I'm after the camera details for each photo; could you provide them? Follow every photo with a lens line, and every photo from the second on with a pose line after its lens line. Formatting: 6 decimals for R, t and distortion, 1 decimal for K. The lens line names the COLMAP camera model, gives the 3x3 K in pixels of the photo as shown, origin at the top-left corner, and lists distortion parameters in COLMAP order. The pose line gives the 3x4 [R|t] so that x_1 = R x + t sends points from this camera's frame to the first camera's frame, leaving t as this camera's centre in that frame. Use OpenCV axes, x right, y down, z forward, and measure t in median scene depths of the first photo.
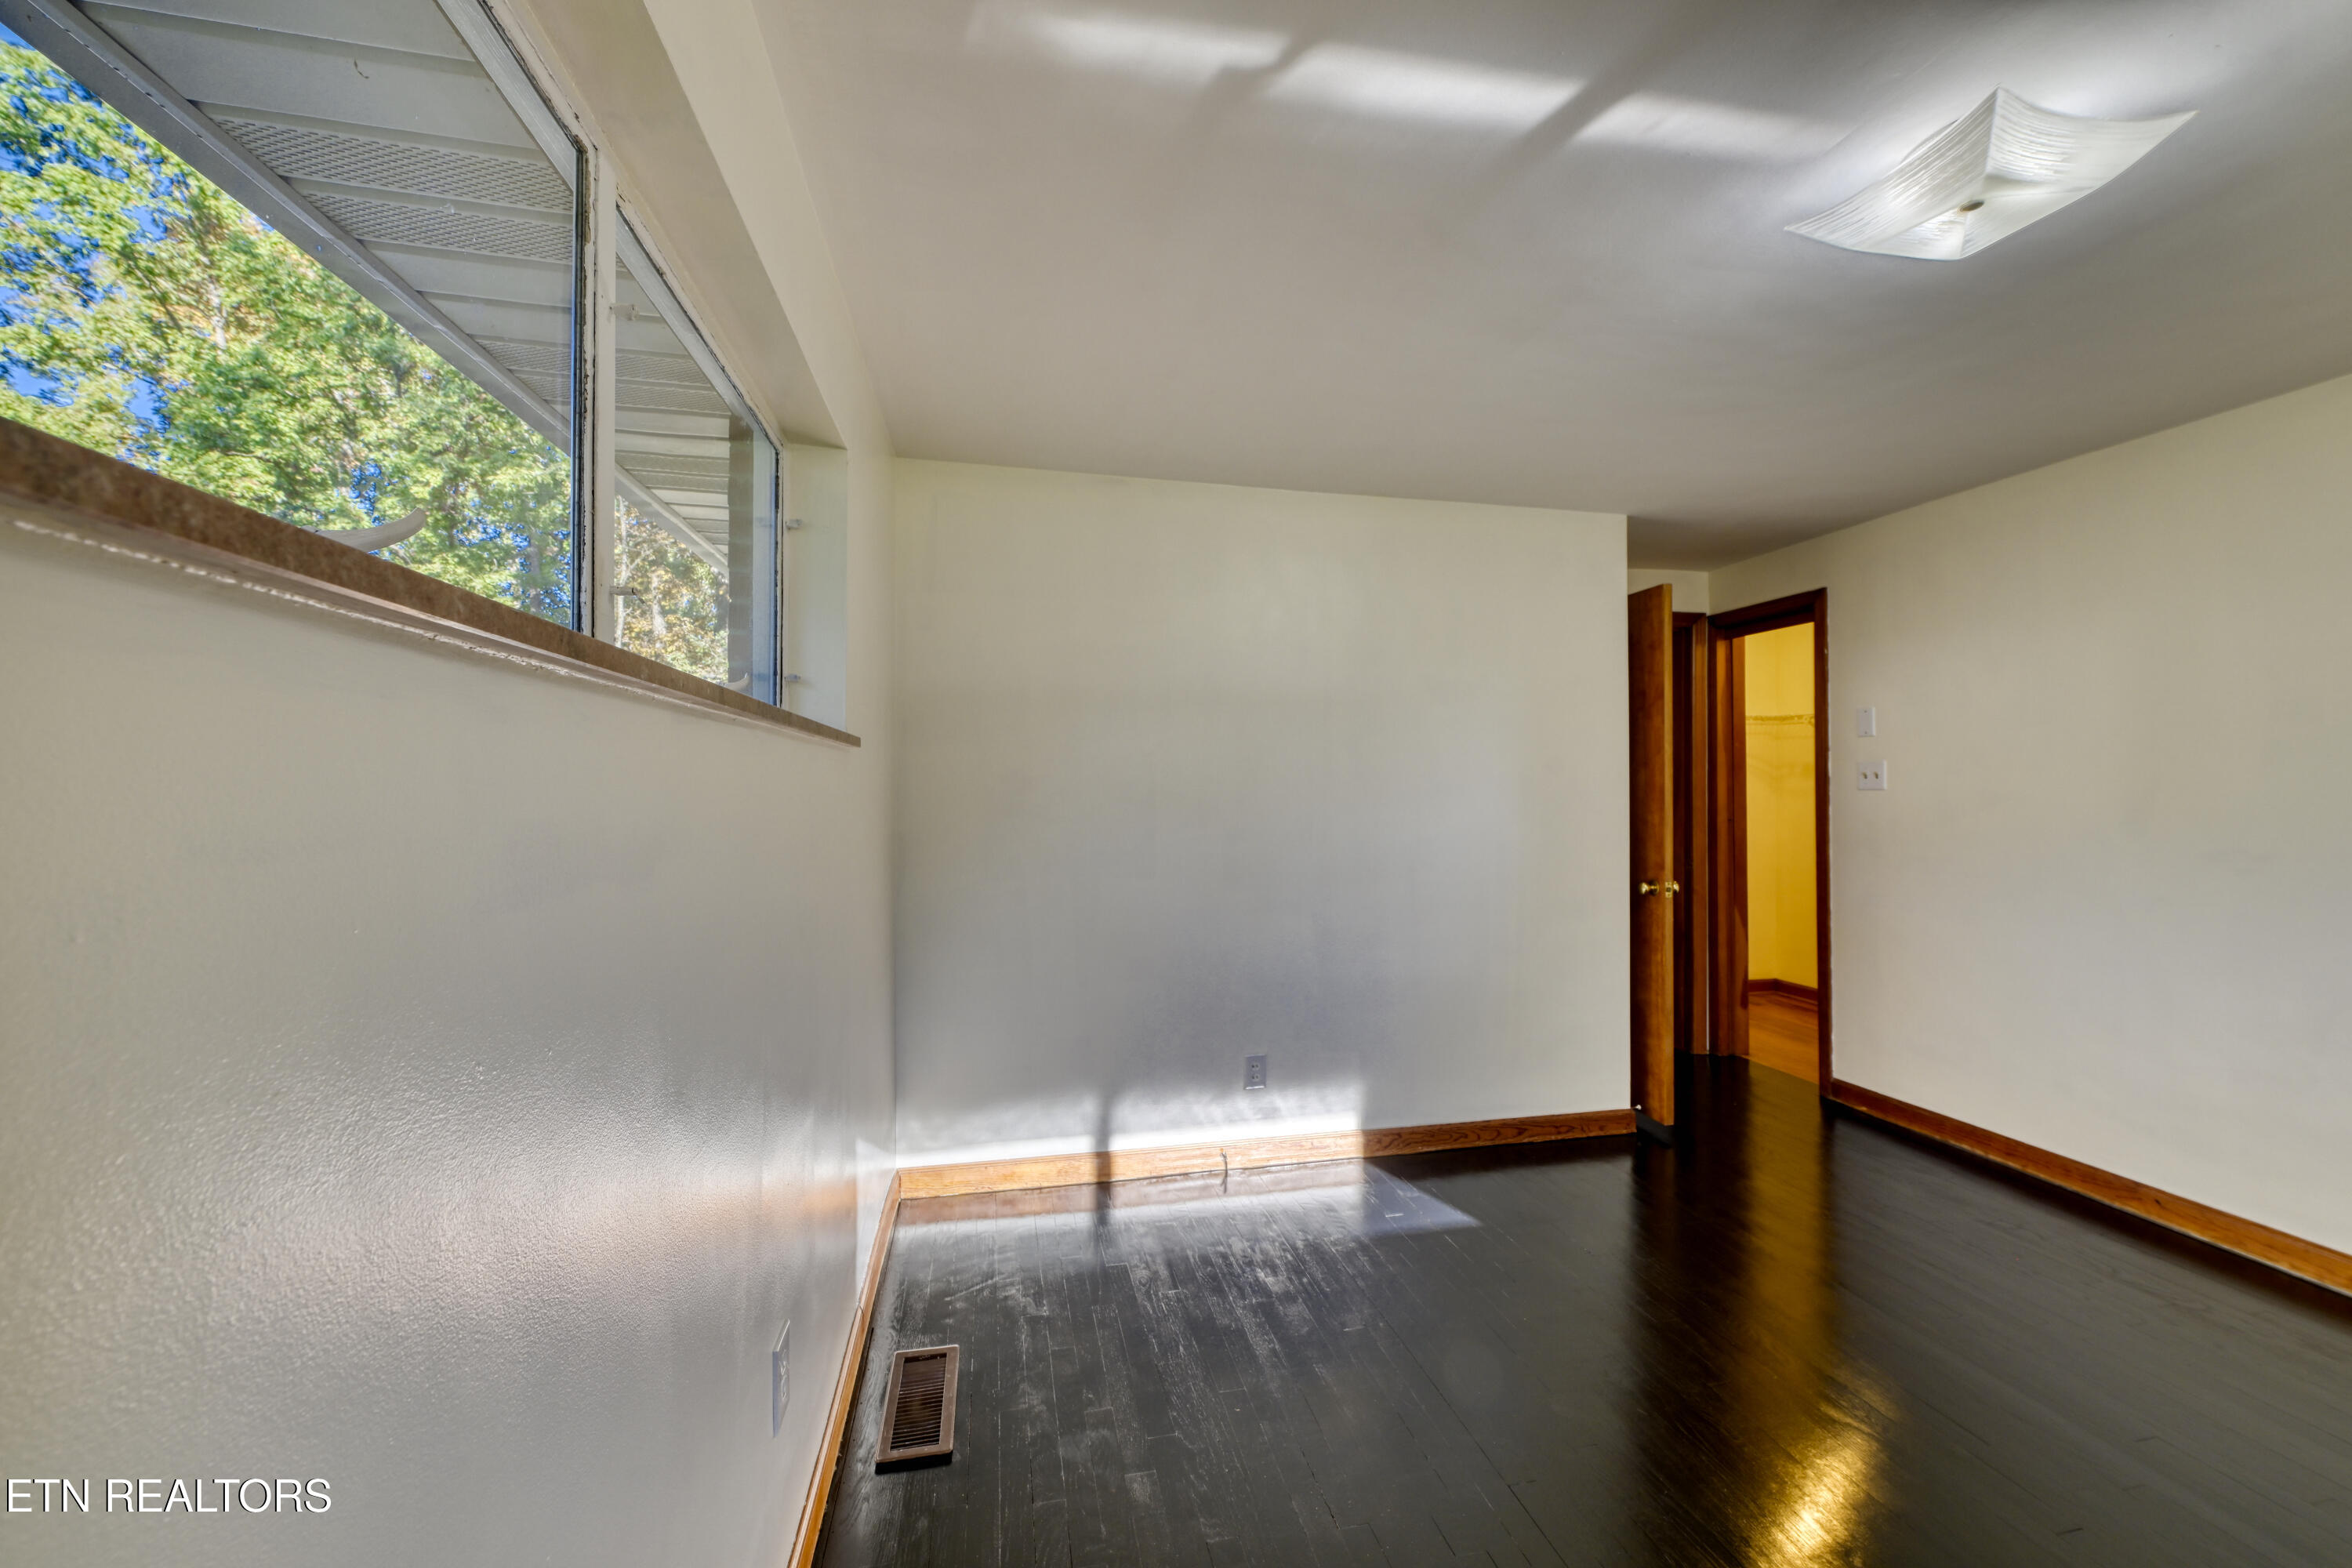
lens RADIAL K [[911.5, 0, 1181.6], [0, 911.5, 781.2], [0, 0, 1]] dist [-0.000057, -0.000201]
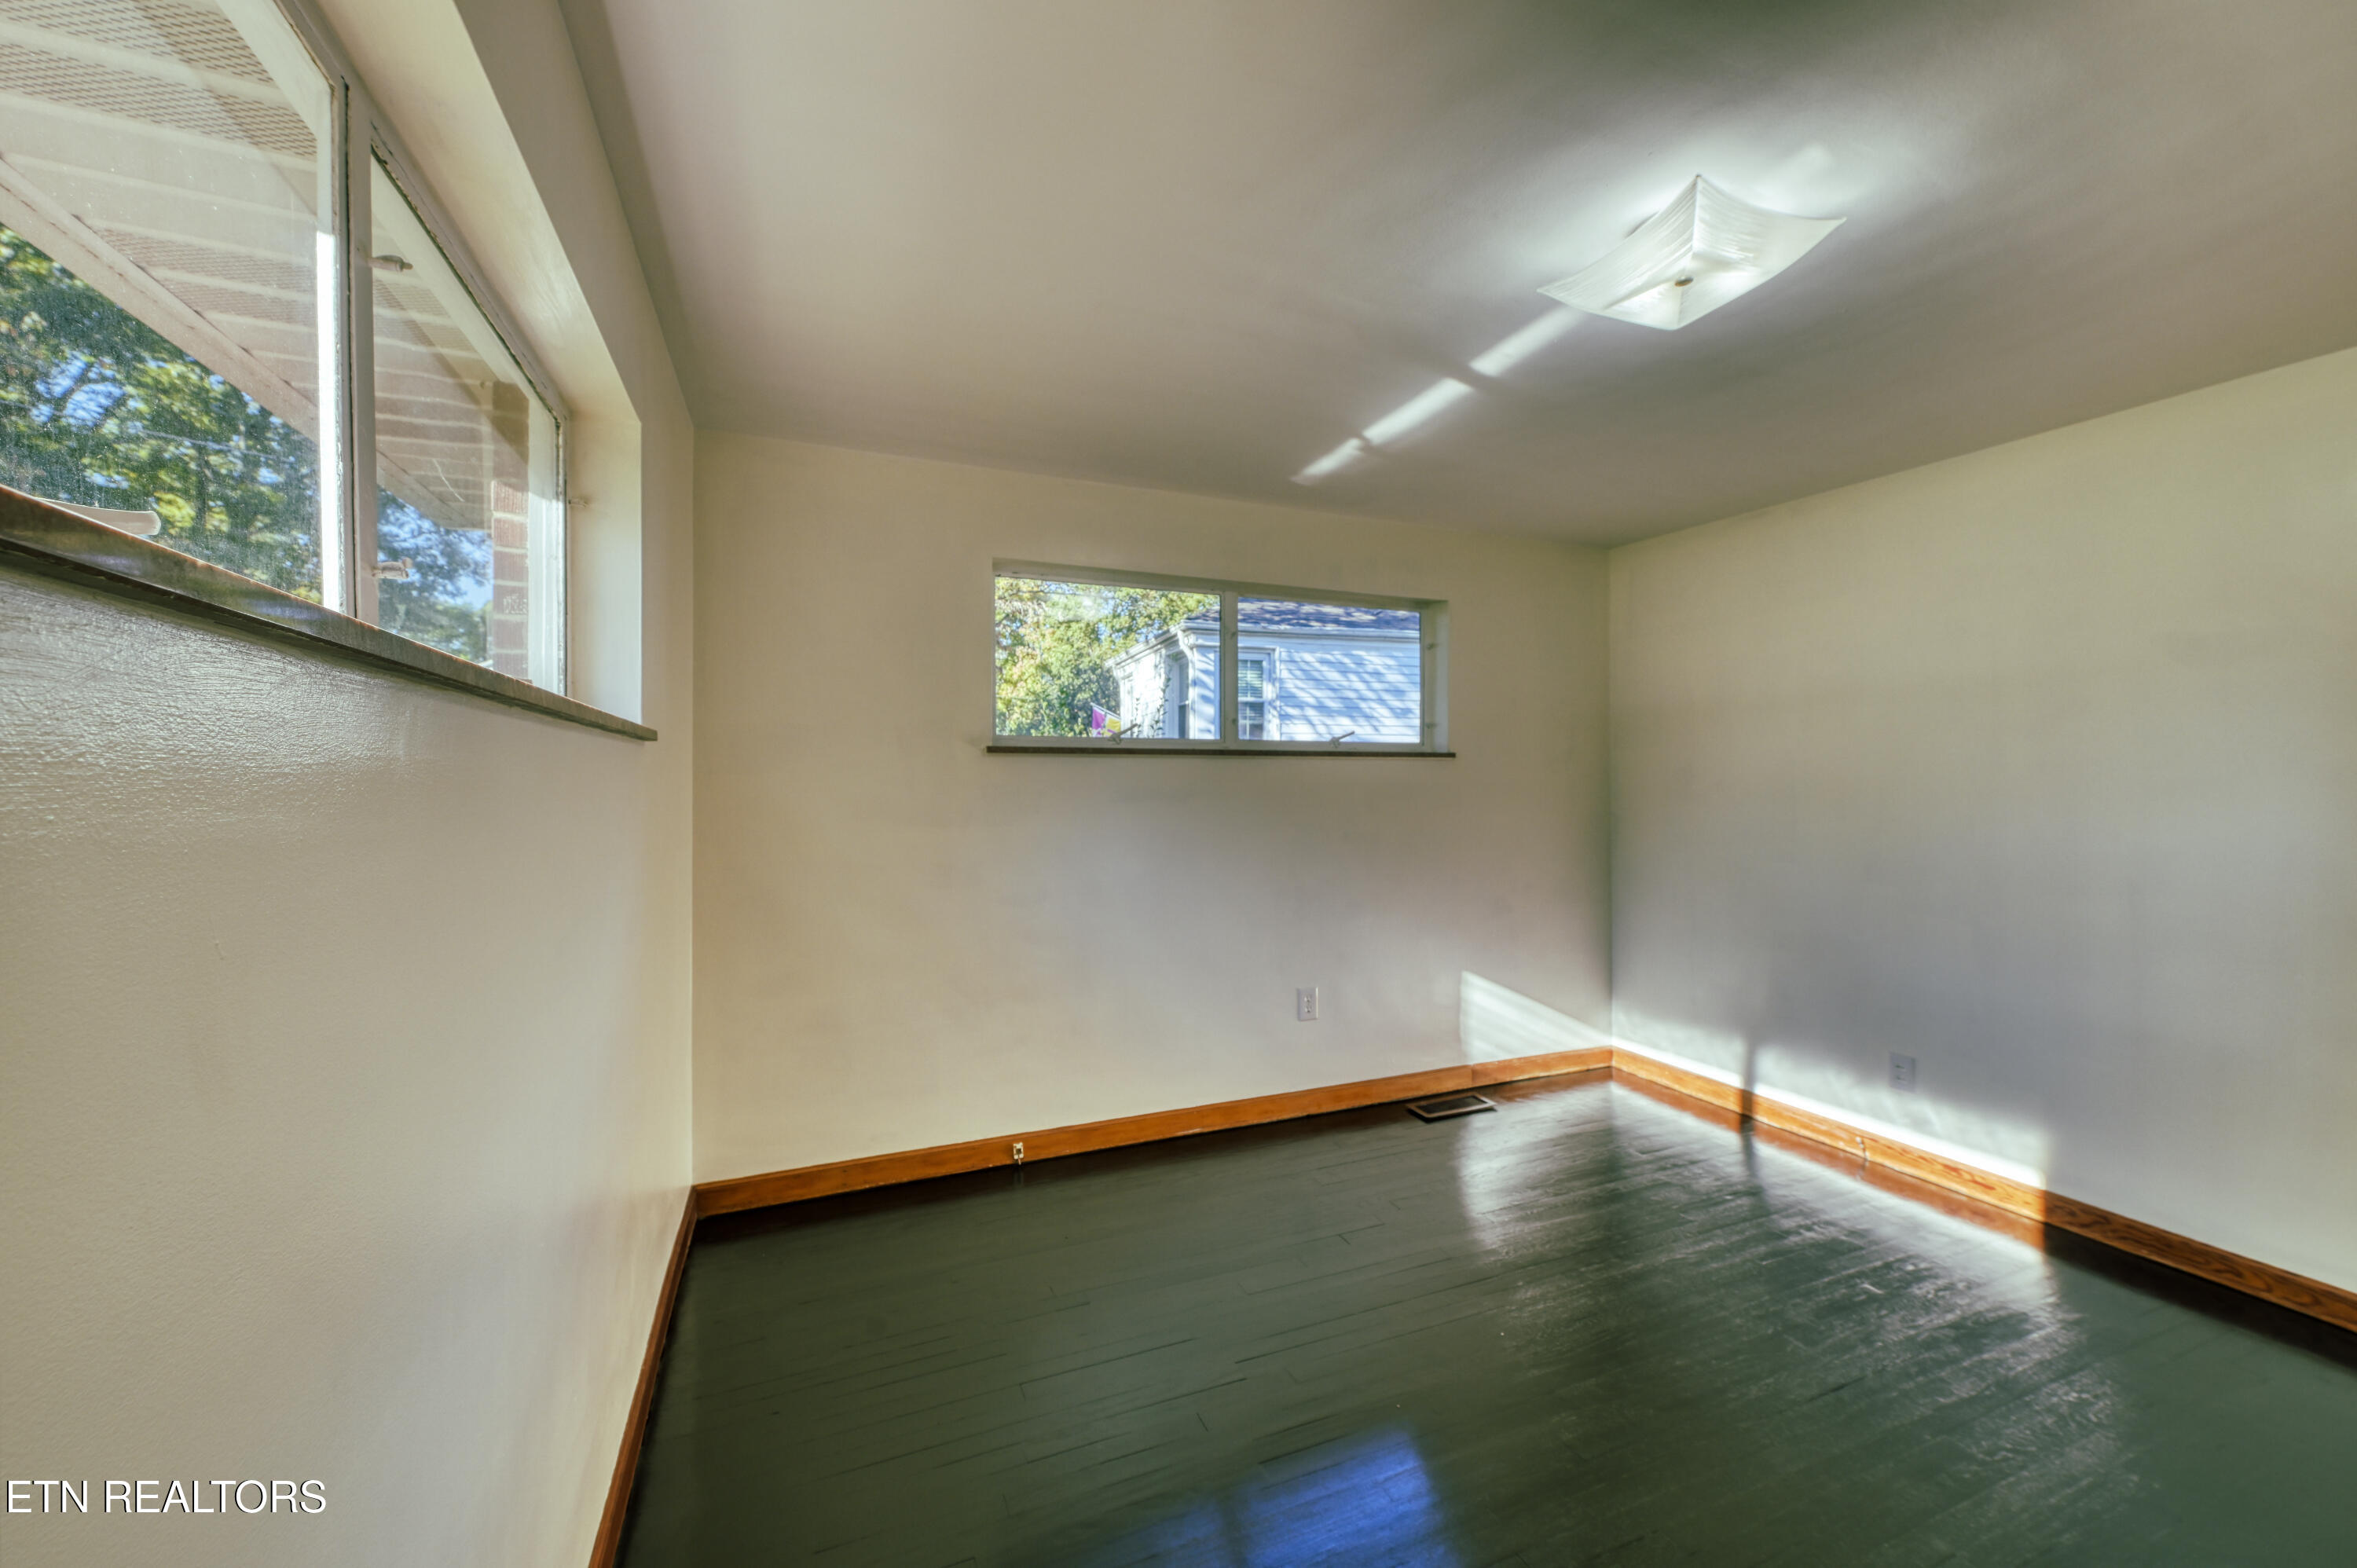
lens RADIAL K [[913.4, 0, 1184.1], [0, 913.4, 781.2], [0, 0, 1]] dist [-0.000057, -0.000201]
pose [[0.186607, 0.008686, -0.982396, 0.919976], [-0.003561, 0.999960, 0.008165, 0.005353], [0.982428, 0.001974, 0.186630, 0.071775]]
